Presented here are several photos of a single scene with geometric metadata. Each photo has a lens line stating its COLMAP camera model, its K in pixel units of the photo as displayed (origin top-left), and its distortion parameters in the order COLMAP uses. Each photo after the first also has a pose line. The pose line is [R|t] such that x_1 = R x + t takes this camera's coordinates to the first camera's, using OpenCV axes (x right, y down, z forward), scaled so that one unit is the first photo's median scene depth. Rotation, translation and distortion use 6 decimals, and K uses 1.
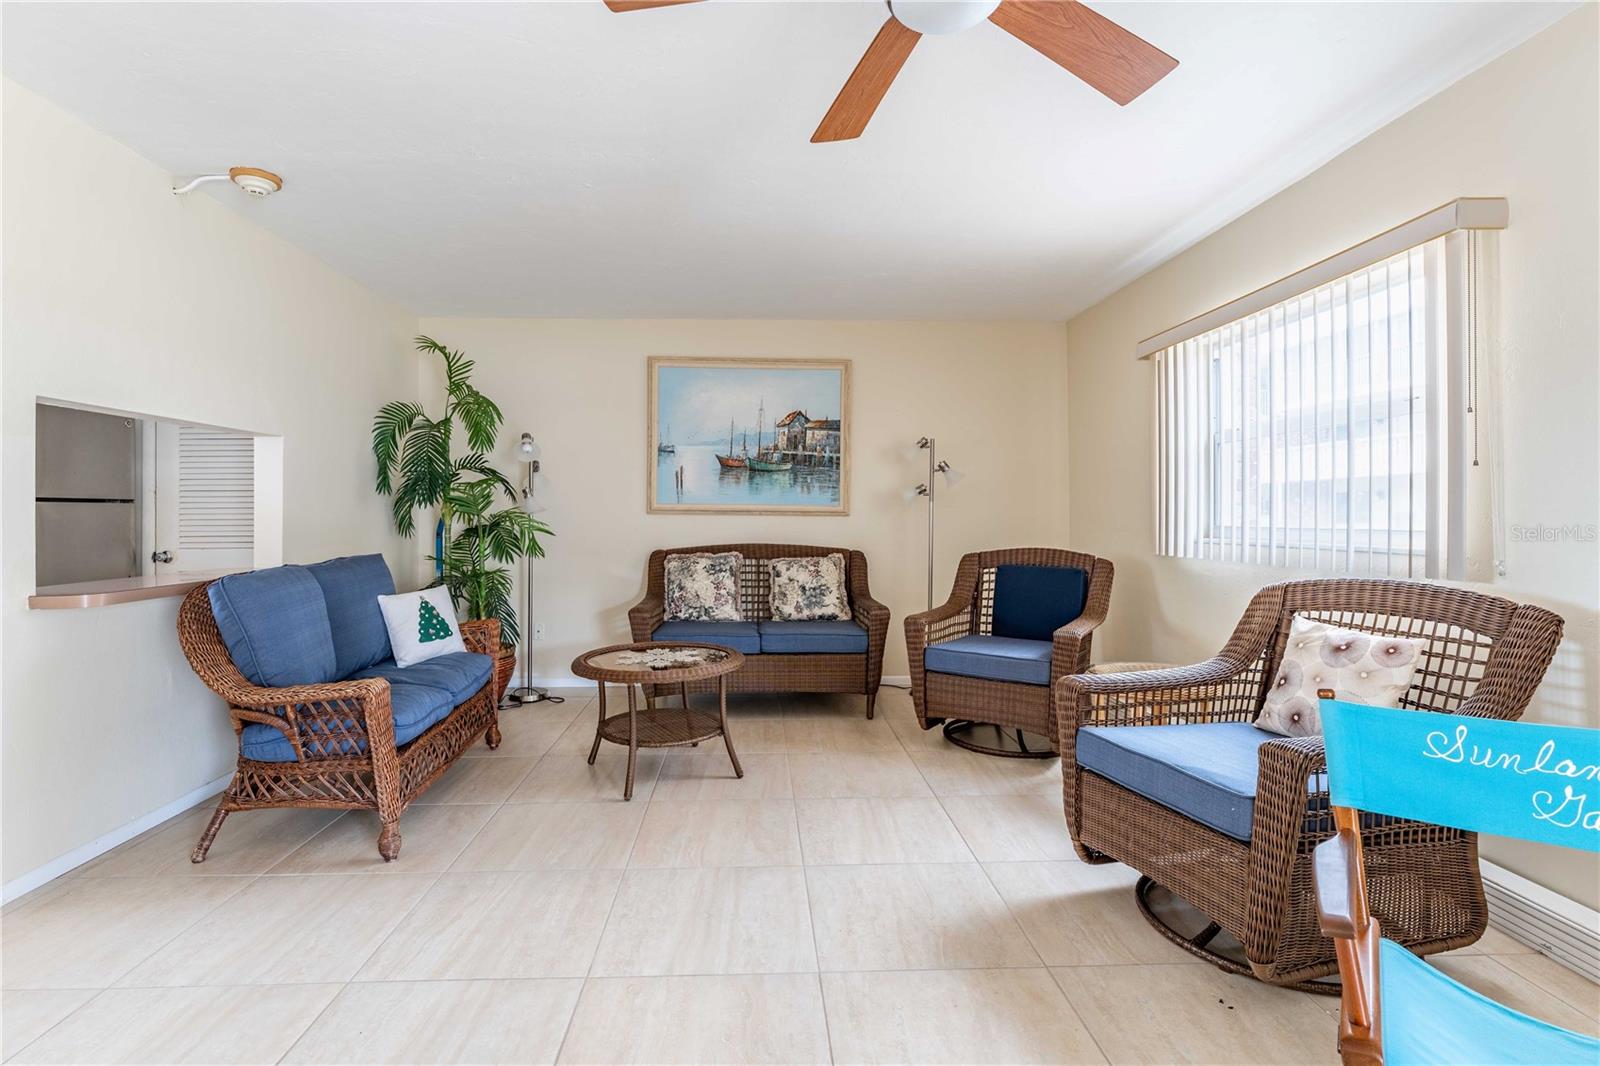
lens RADIAL K [[736.7, 0, 772.1], [0, 736.7, 506.1], [0, 0, 1]] dist [-0.002655, -0.000081]
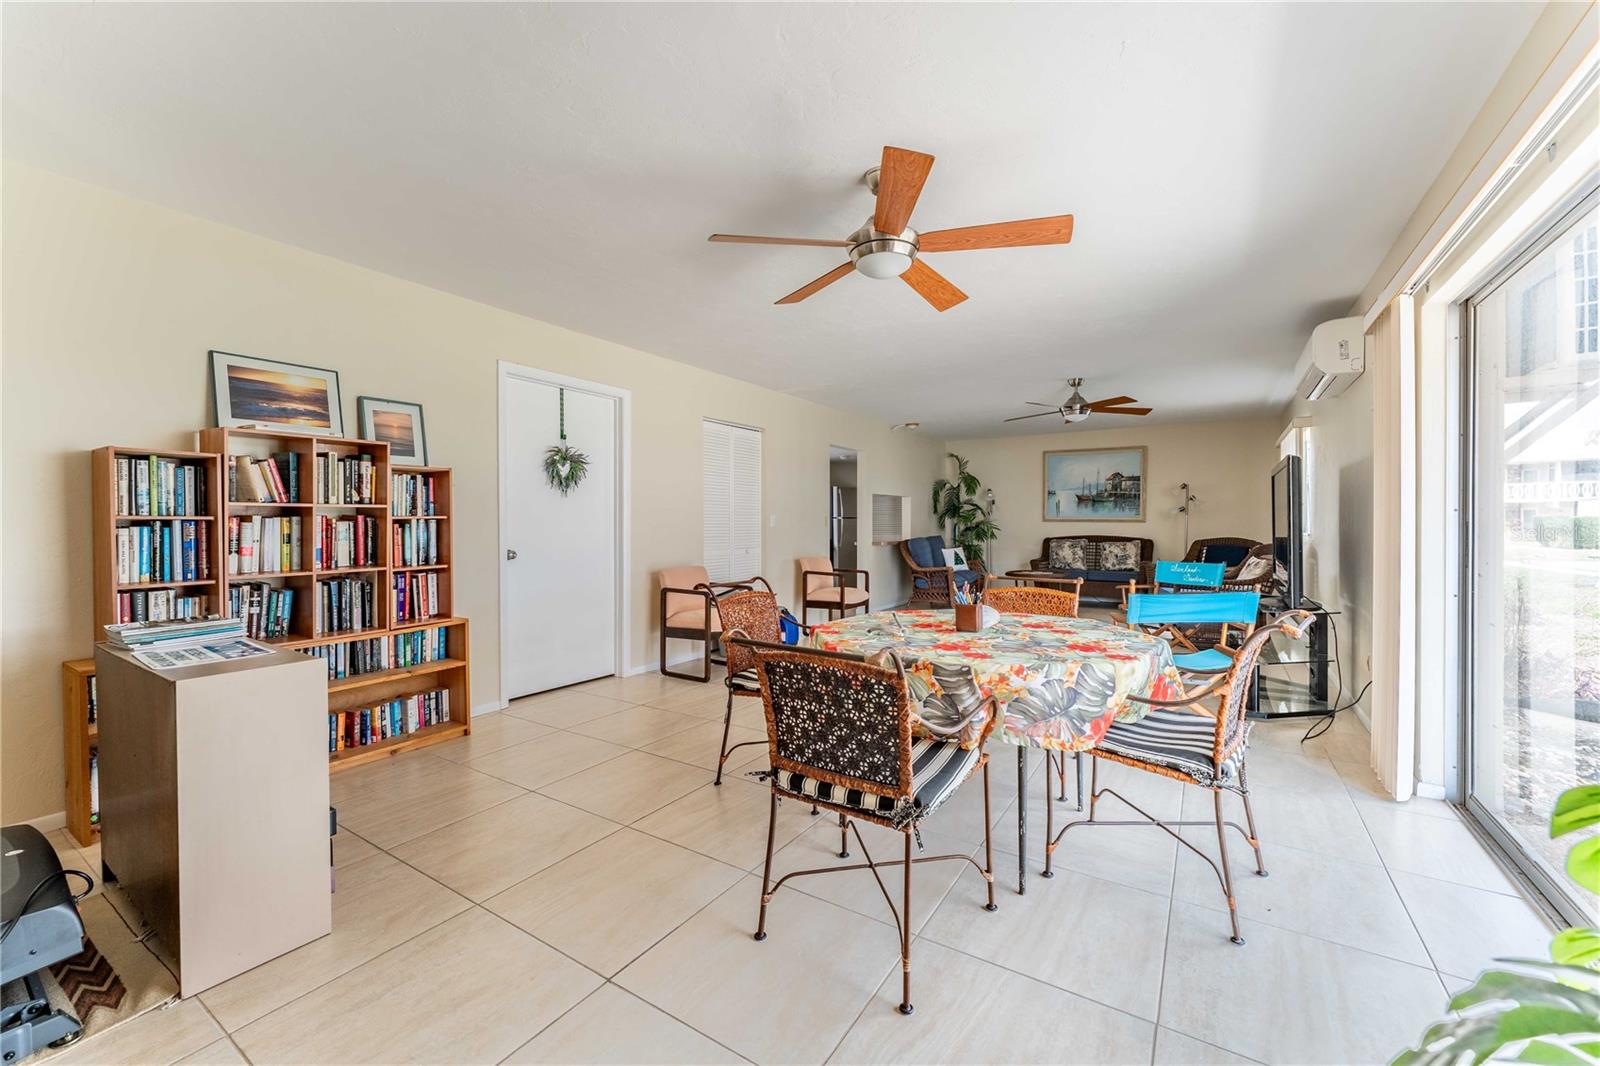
lens RADIAL K [[643.9, 0, 795.6], [0, 643.9, 526.4], [0, 0, 1]] dist [-0.000532, 0.000015]
pose [[0.823482, 0.000538, -0.567342, 0.338468], [0.006268, 0.999930, 0.010045, 0.000319], [0.567308, -0.011828, 0.823421, -1.089017]]
